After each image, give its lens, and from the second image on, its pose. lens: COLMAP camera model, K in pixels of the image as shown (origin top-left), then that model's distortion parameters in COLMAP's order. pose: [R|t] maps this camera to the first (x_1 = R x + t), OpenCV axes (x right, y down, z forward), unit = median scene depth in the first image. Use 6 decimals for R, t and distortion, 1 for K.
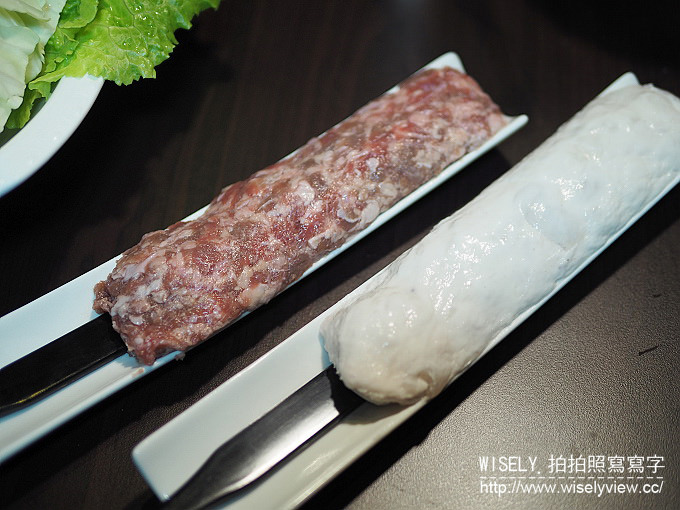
lens RADIAL K [[1005.6, 0, 339.8], [0, 1005.6, 254.3], [0, 0, 1]] dist [0.048263, 0.000000]
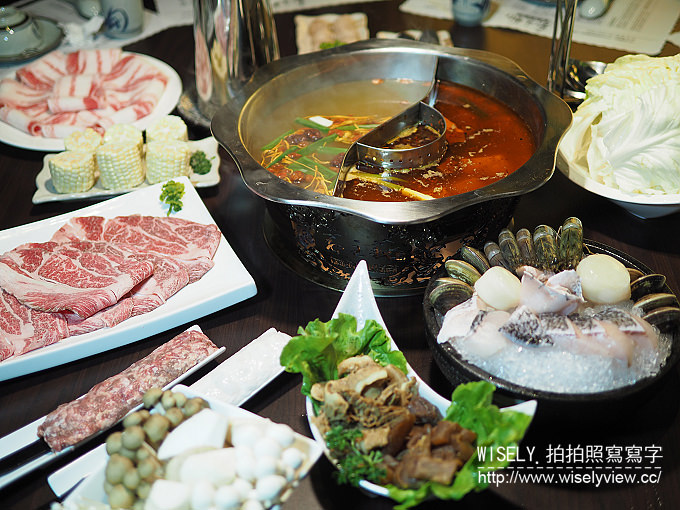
lens RADIAL K [[1005.6, 0, 339.6], [0, 1005.6, 256.0], [0, 0, 1]] dist [0.048263, 0.000000]
pose [[0.995773, -0.078252, 0.048087, 0.391380], [0.089328, 0.946893, -0.308890, 0.453676], [-0.021362, 0.311880, 0.949881, -1.435714]]
